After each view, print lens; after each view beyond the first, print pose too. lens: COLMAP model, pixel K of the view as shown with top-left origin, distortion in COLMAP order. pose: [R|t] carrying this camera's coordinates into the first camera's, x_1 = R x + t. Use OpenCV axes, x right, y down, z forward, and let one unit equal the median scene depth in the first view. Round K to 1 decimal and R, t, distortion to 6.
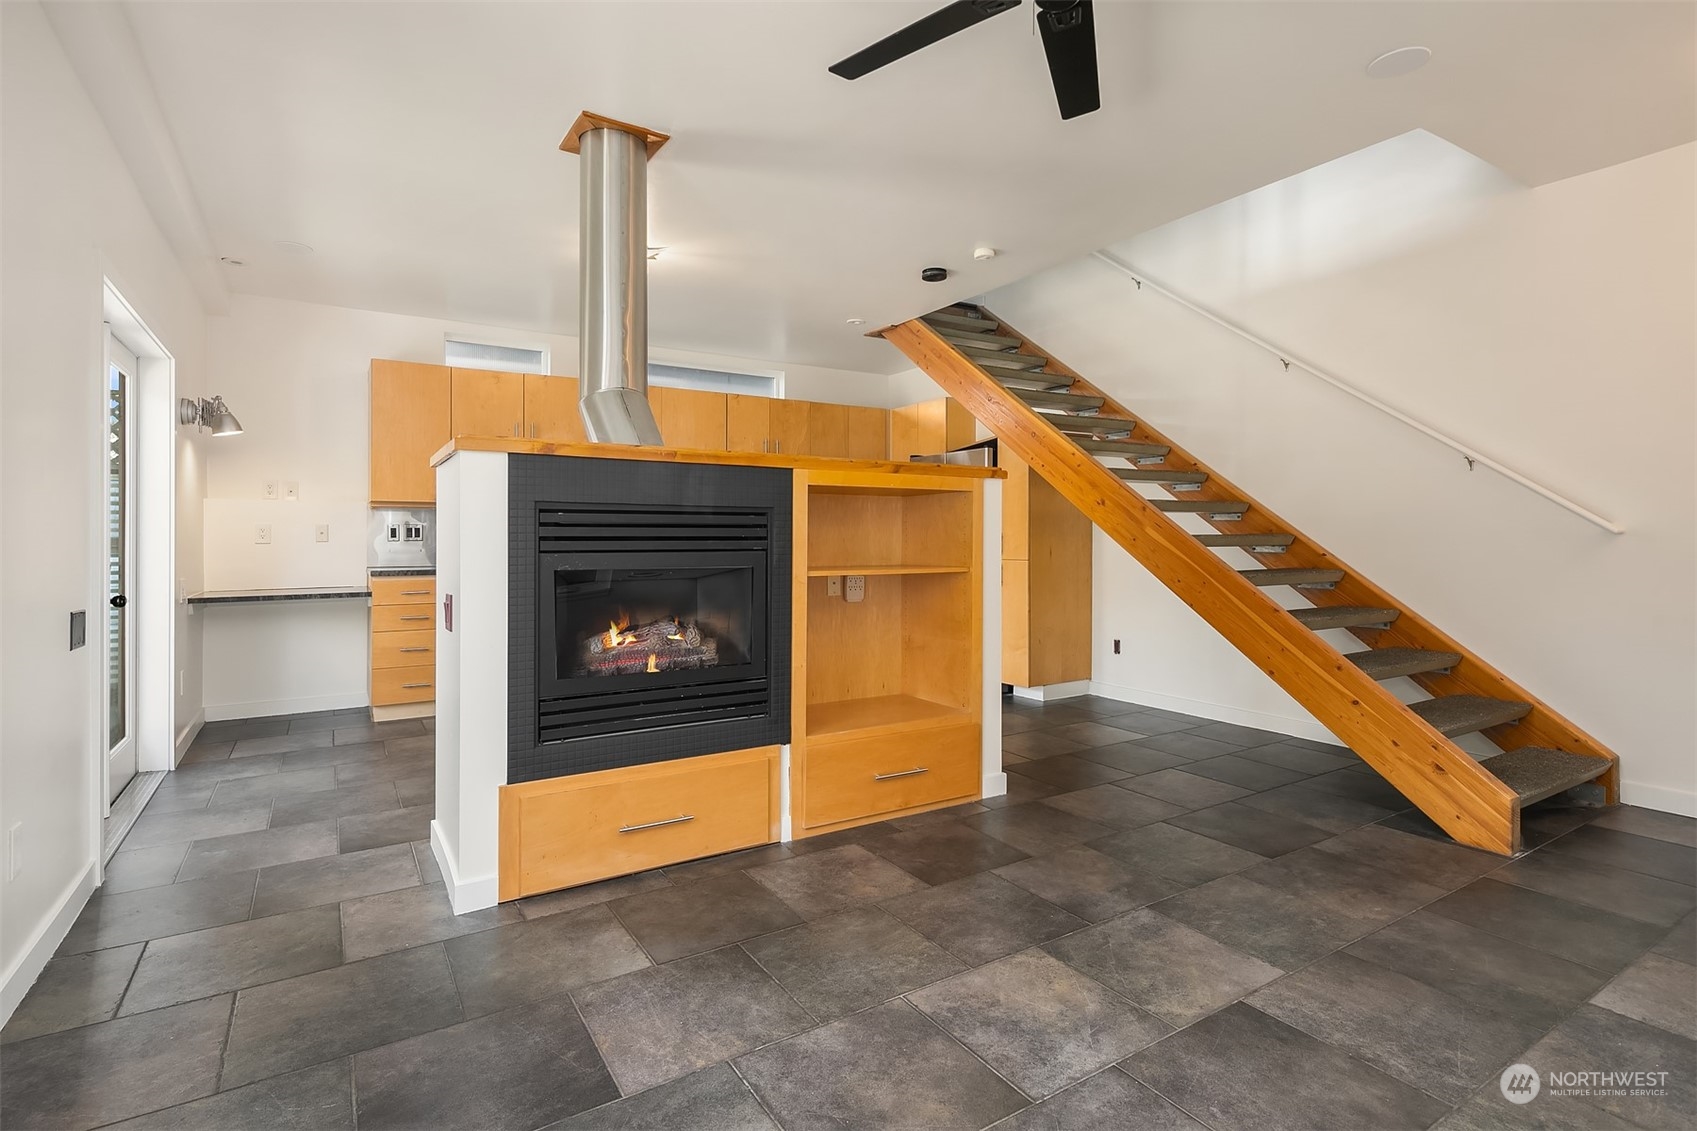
lens RADIAL K [[828.8, 0, 831.0], [0, 828.8, 532.5], [0, 0, 1]] dist [0.002980, -0.001144]
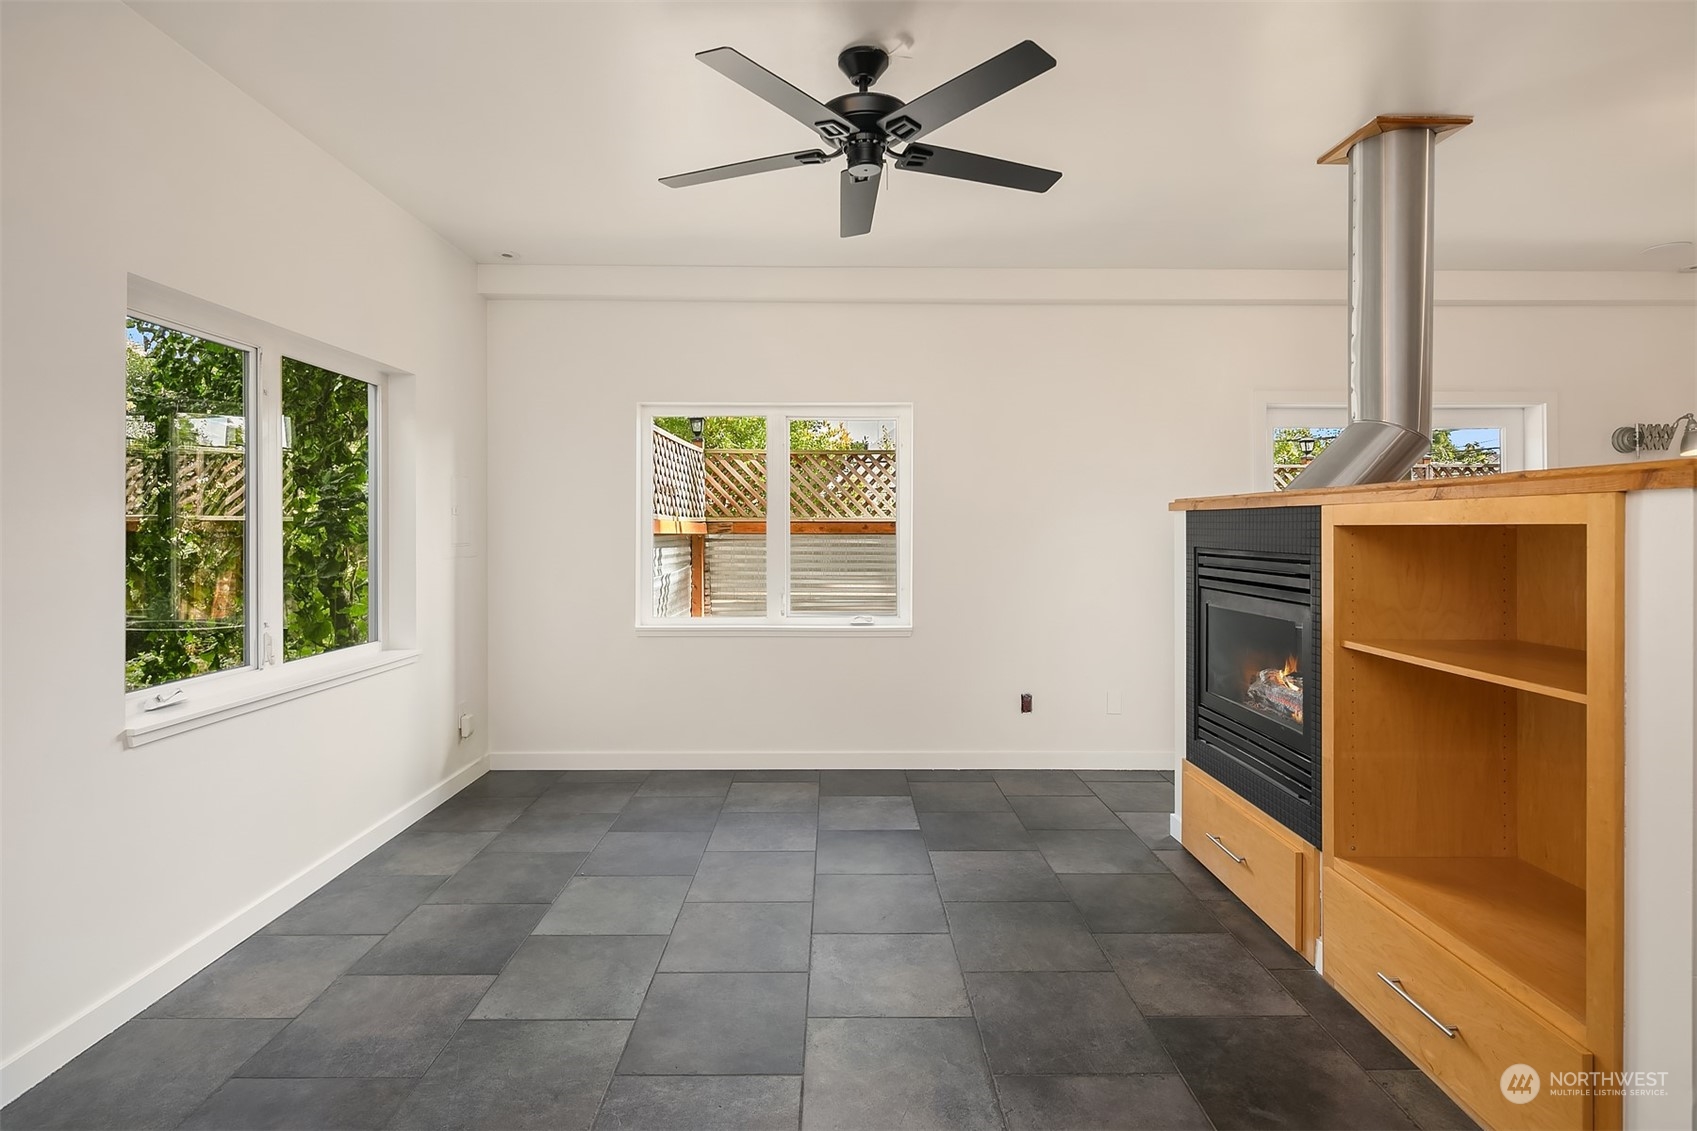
lens RADIAL K [[813.2, 0, 849.6], [0, 813.2, 526.9], [0, 0, 1]] dist [-0.000036, -0.000556]
pose [[-0.513841, -0.002530, -0.857882, 1.000674], [0.005342, 0.999967, -0.006149, -0.063779], [0.857869, -0.007742, -0.513810, 1.197943]]
